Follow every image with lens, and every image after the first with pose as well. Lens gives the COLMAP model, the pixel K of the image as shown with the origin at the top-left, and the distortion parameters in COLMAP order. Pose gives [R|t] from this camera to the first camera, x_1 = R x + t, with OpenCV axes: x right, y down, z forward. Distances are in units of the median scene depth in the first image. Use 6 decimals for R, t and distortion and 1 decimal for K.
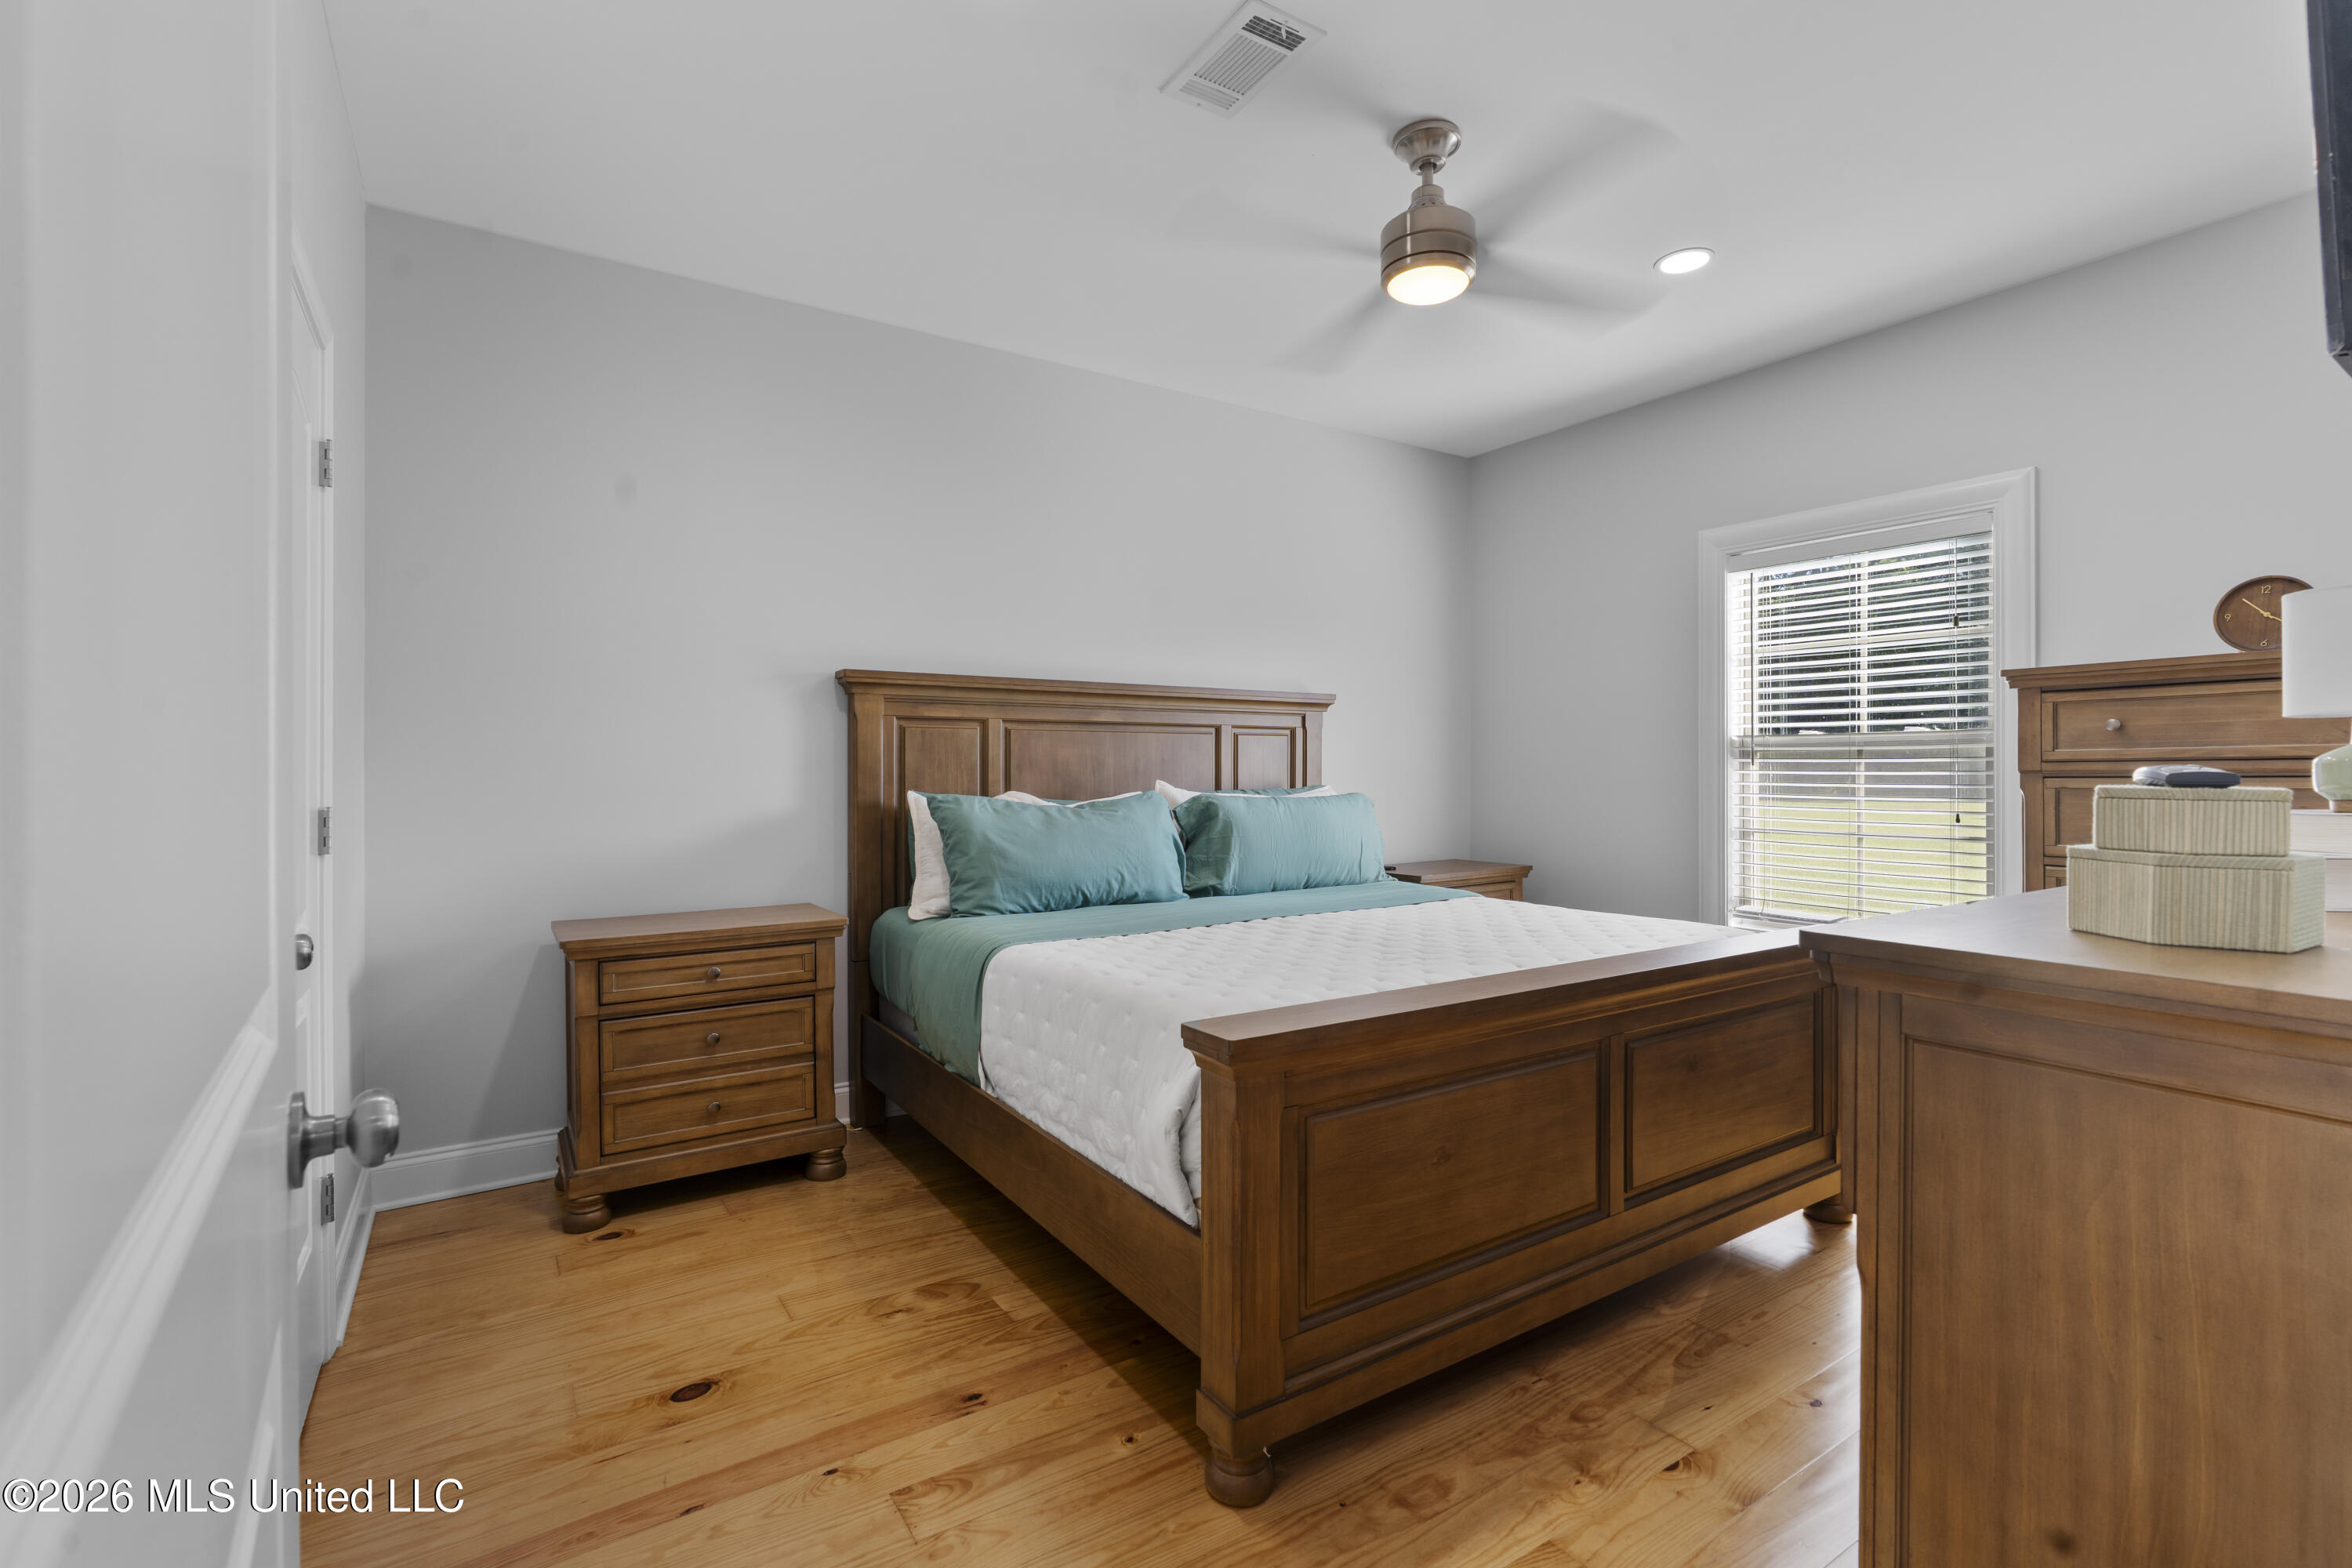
lens RADIAL K [[1039.7, 0, 1177.9], [0, 1039.7, 774.5], [0, 0, 1]] dist [-0.019130, 0.000461]
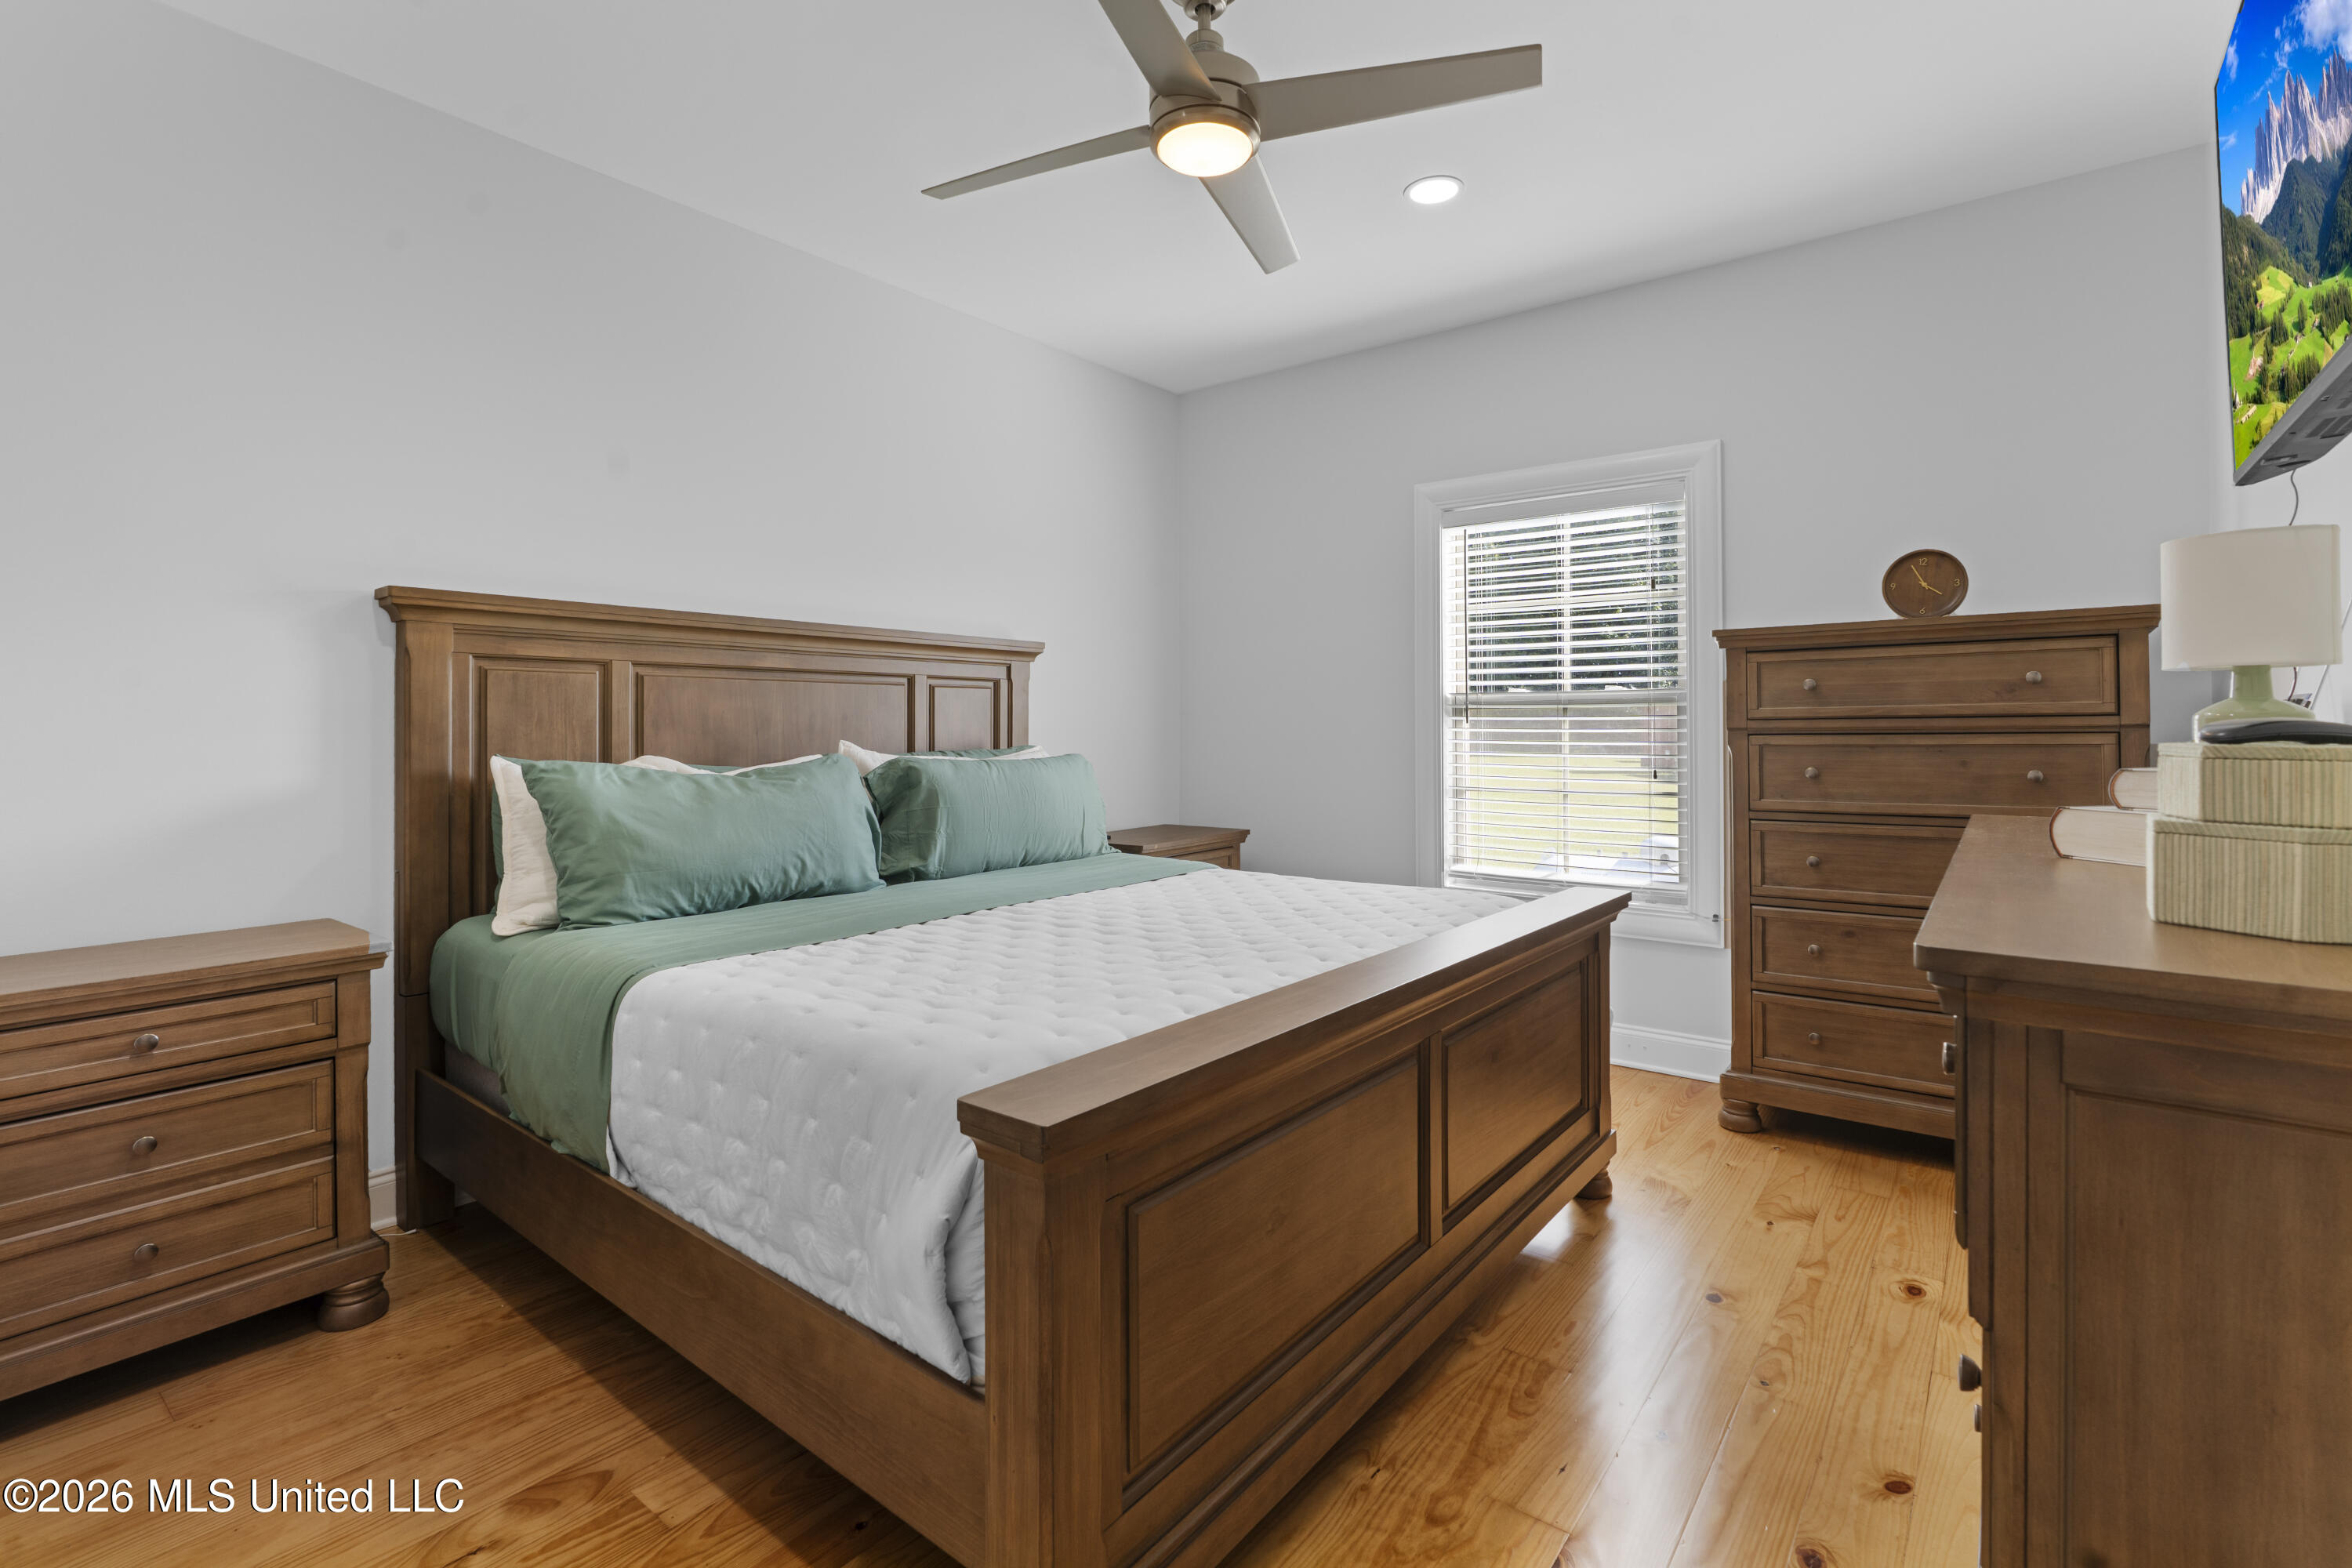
lens RADIAL K [[1071.3, 0, 1176.8], [0, 1071.3, 725.6], [0, 0, 1]] dist [-0.014140, 0.004487]
pose [[0.949381, 0.000446, 0.314127, -0.042918], [0.001921, 0.999972, -0.007227, 0.000547], [-0.314122, 0.007465, 0.949353, 0.155445]]
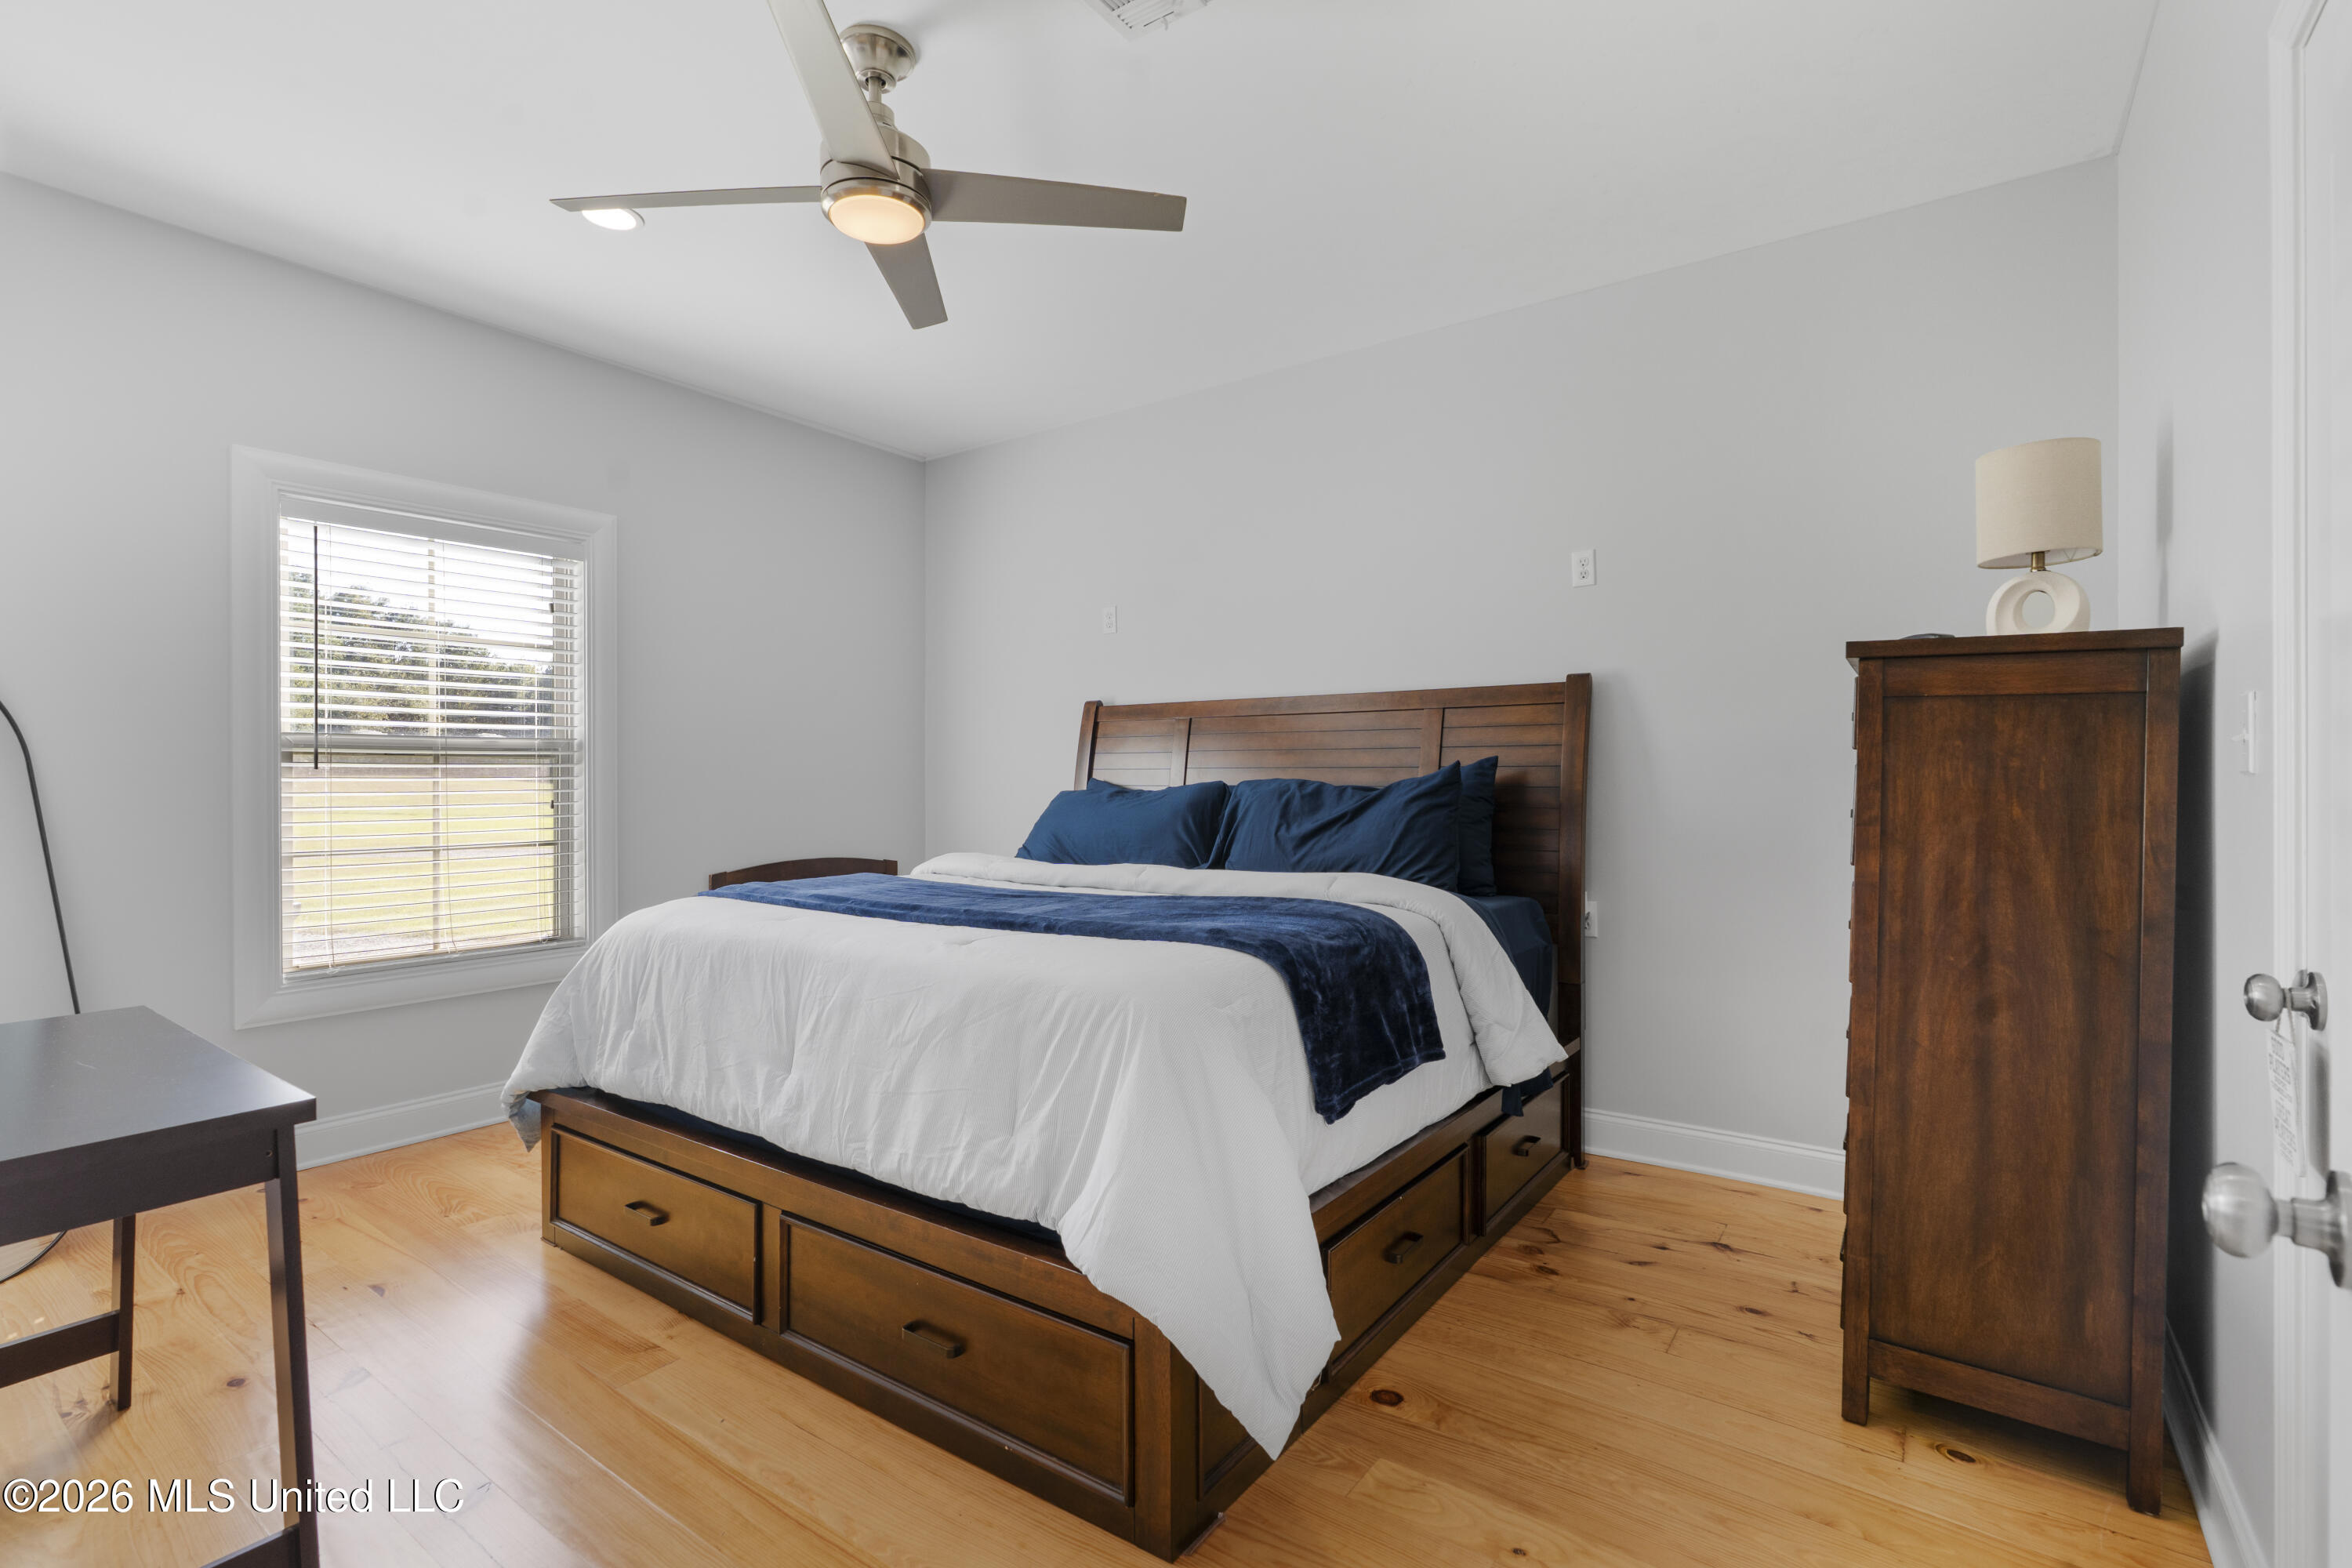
lens RADIAL K [[1039.7, 0, 1177.9], [0, 1039.7, 774.5], [0, 0, 1]] dist [-0.019130, 0.000461]
pose [[-0.338360, -0.000601, 0.941016, -0.548373], [0.005663, 0.999980, 0.002674, -0.006097], [-0.941000, 0.006233, -0.338350, 0.897428]]
